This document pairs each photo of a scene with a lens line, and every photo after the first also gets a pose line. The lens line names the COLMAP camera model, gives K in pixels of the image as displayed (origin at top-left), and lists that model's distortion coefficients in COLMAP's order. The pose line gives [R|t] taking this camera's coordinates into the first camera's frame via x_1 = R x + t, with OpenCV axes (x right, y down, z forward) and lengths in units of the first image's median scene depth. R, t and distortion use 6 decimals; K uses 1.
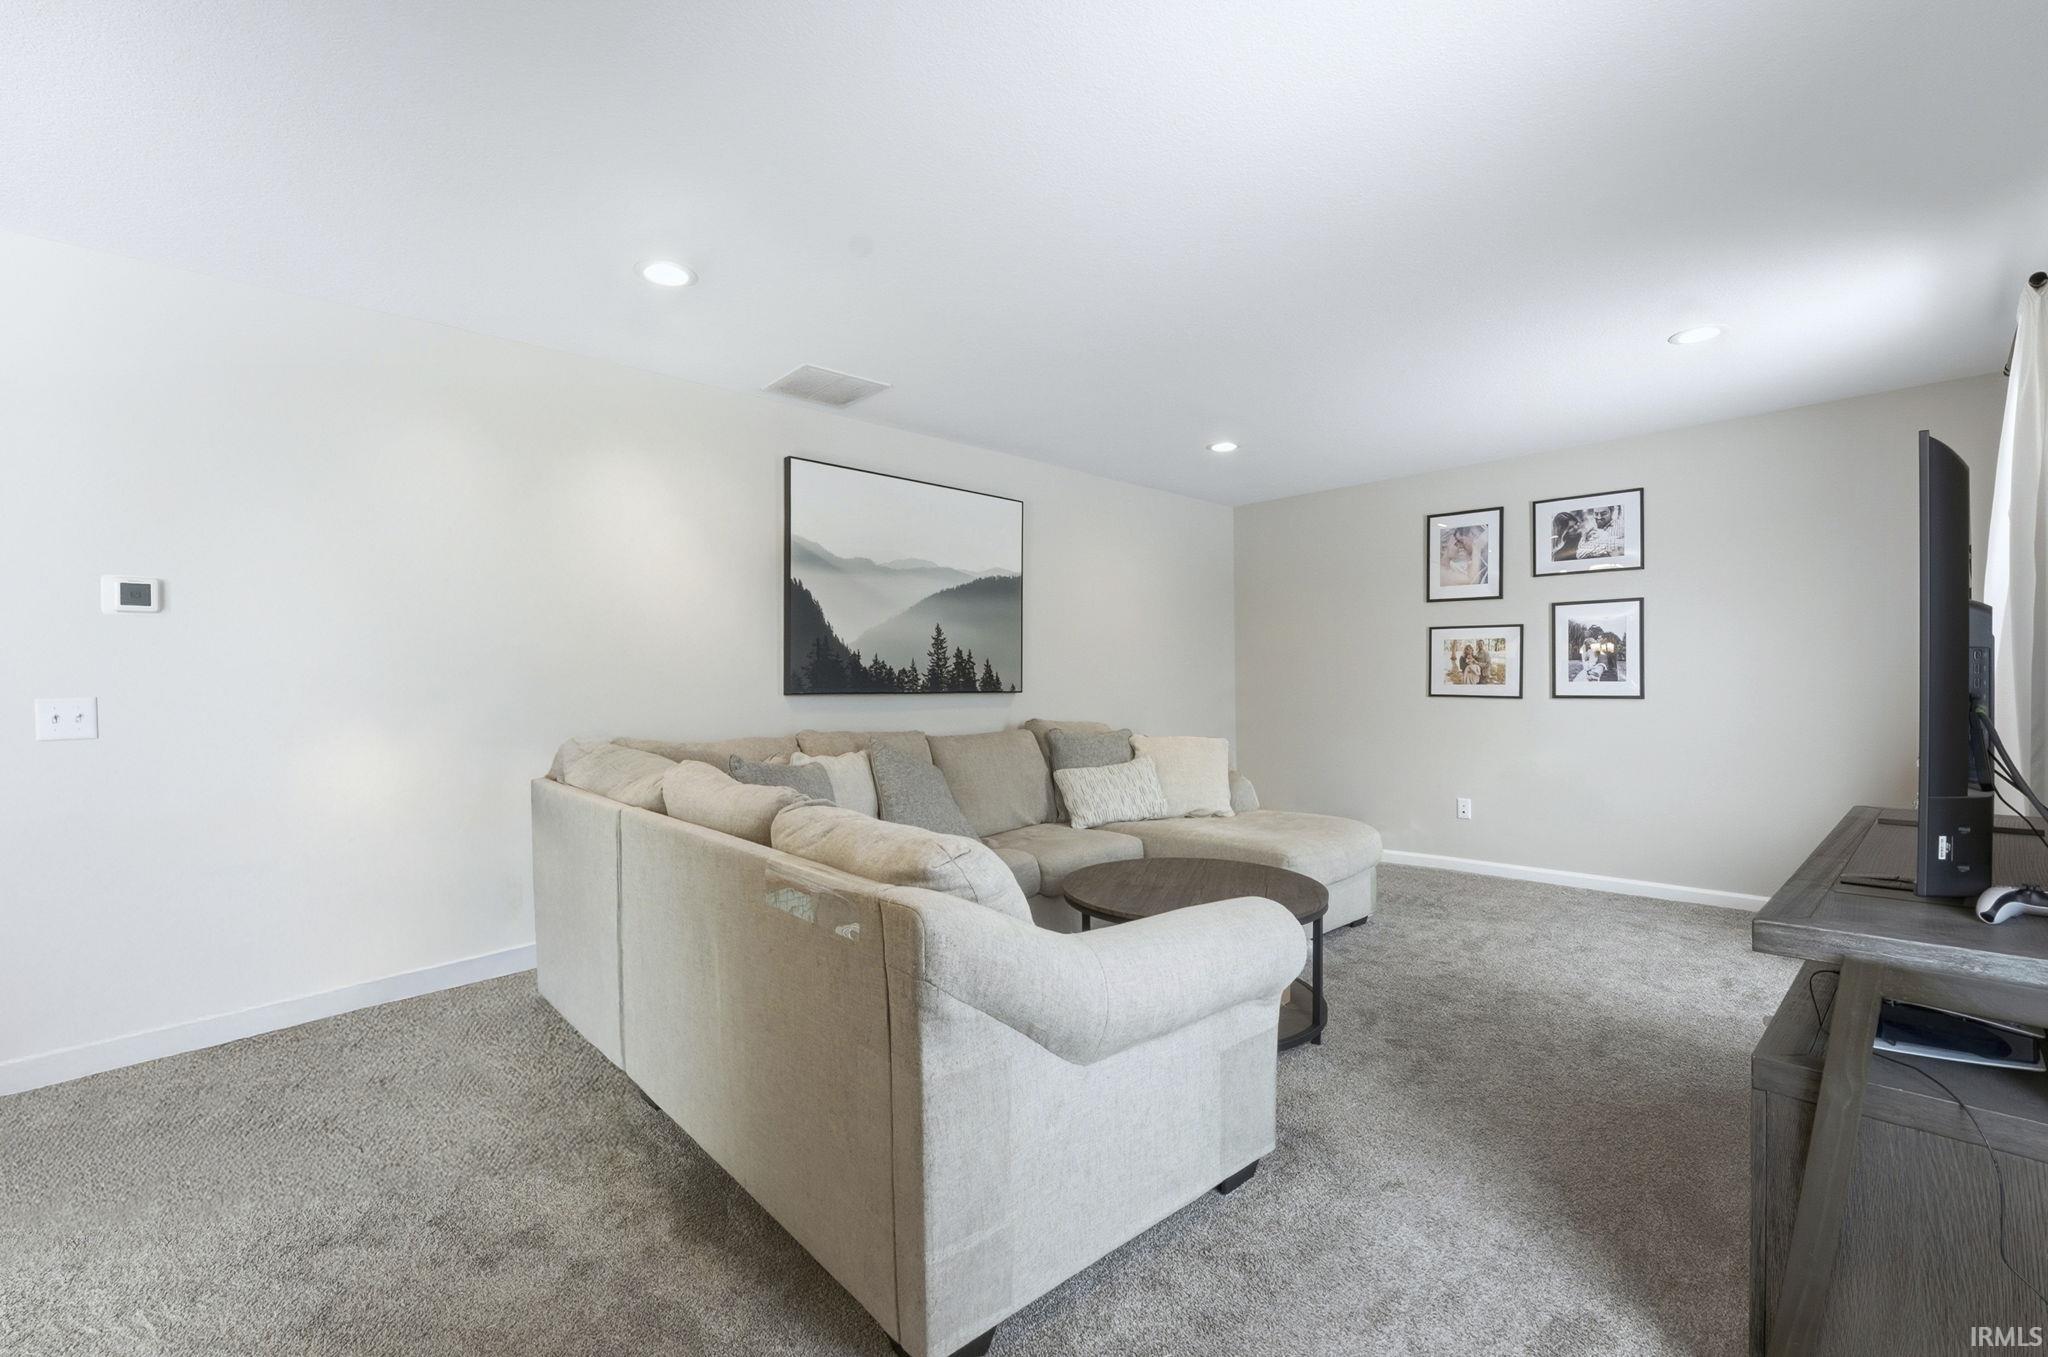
lens RADIAL K [[877.7, 0, 1024.0], [0, 877.7, 678.5], [0, 0, 1]] dist [-0.018836, -0.000050]
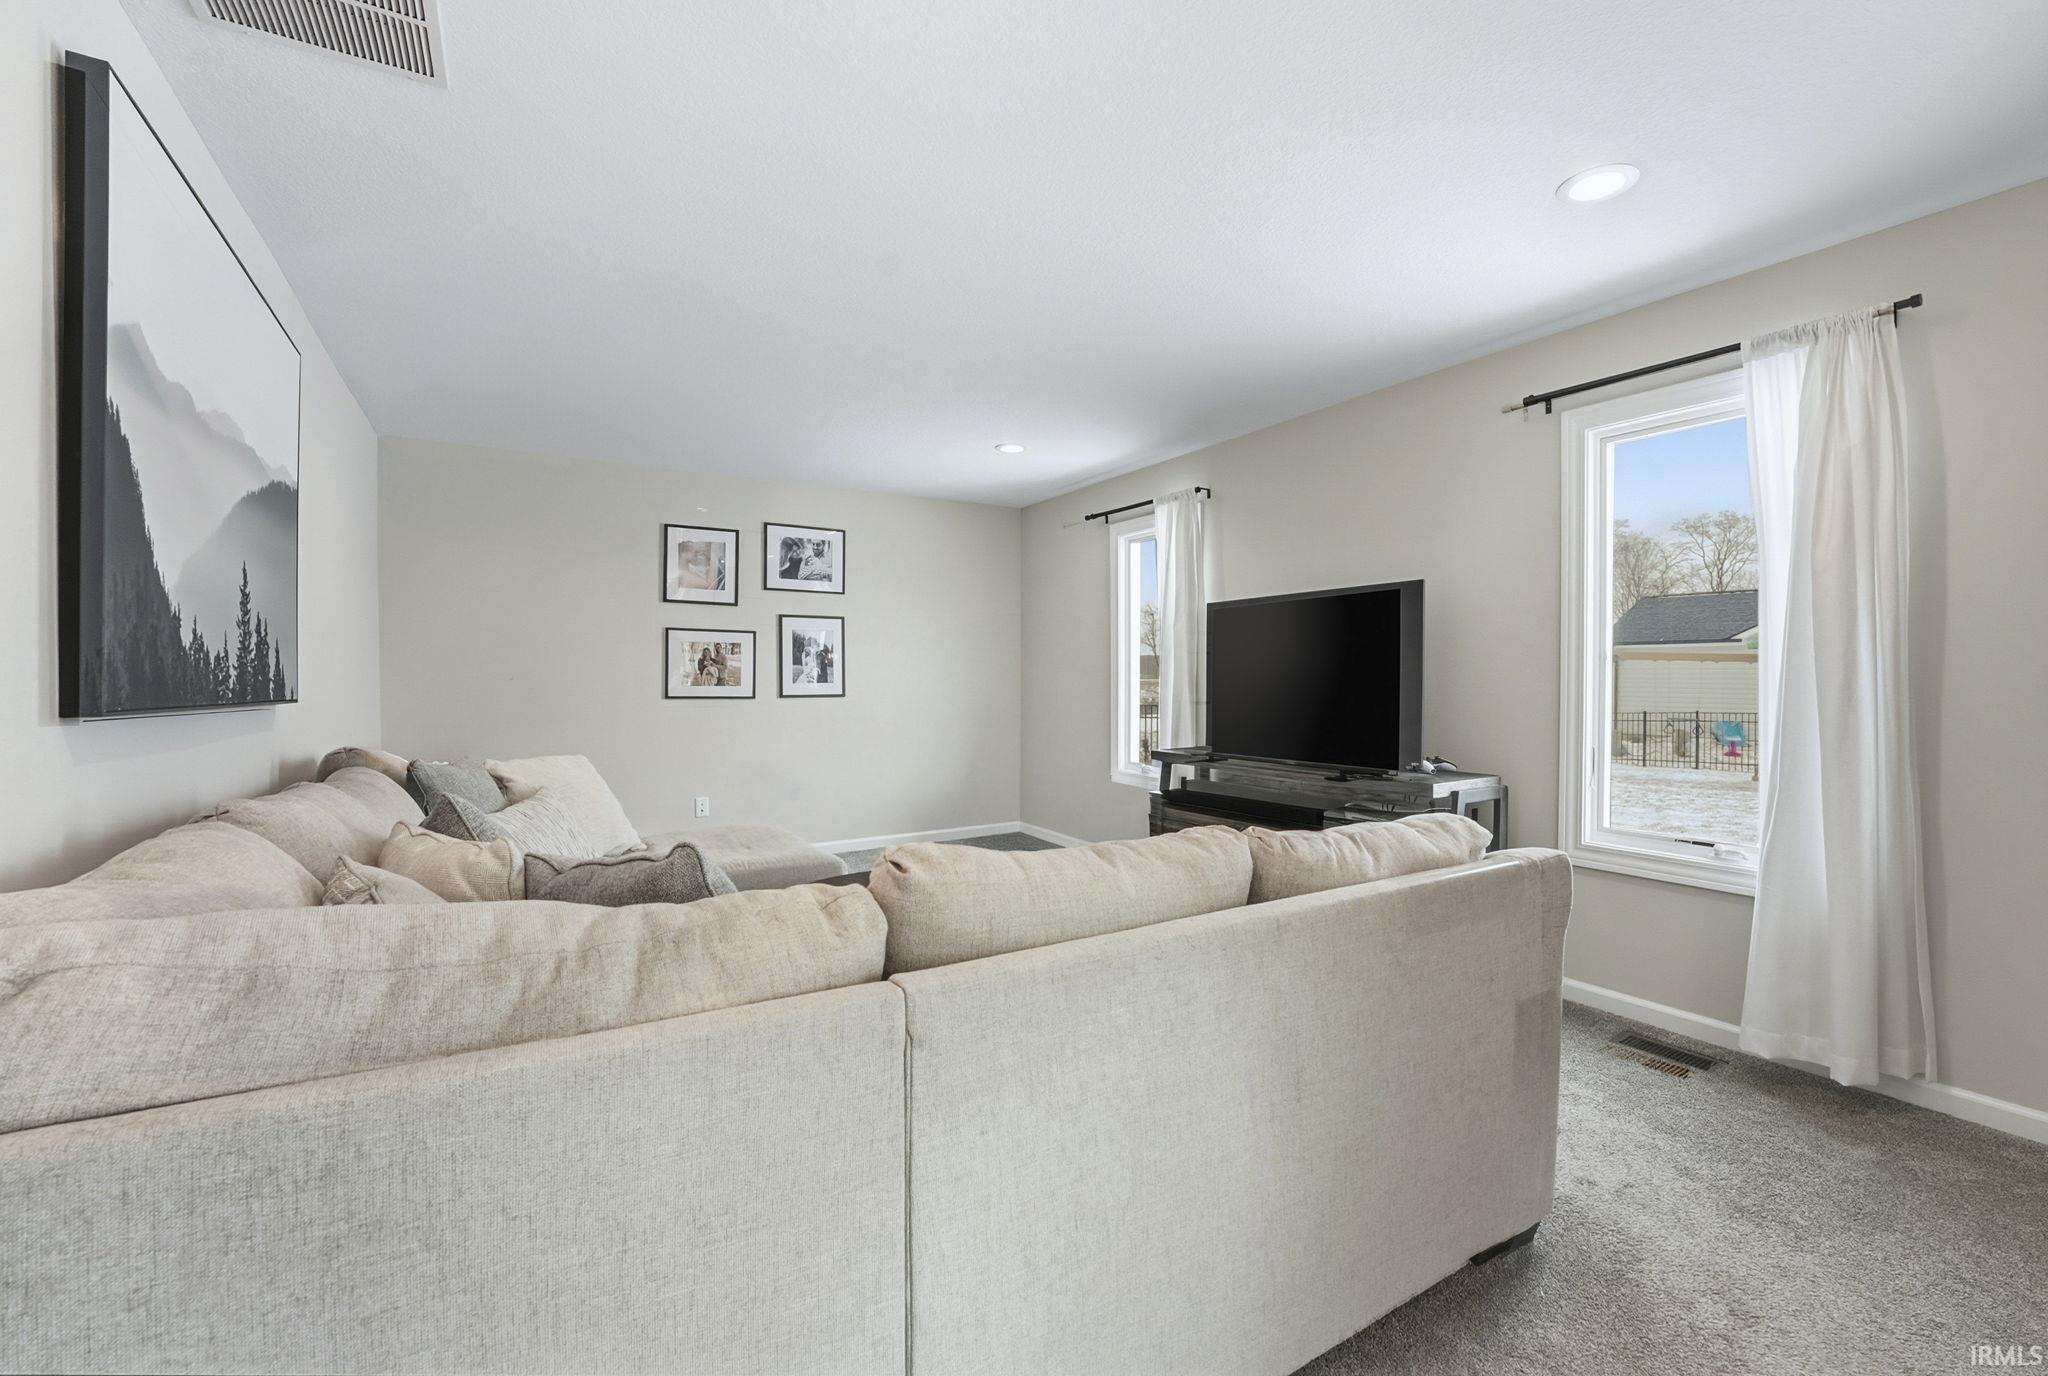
lens RADIAL K [[862.7, 0, 1024.0], [0, 862.7, 688.0], [0, 0, 1]] dist [0.000729, 0.000072]
pose [[0.219942, -0.004167, 0.975504, -0.431097], [-0.002386, 0.999986, 0.004809, 0.003675], [-0.975510, -0.003386, 0.219929, 0.437631]]
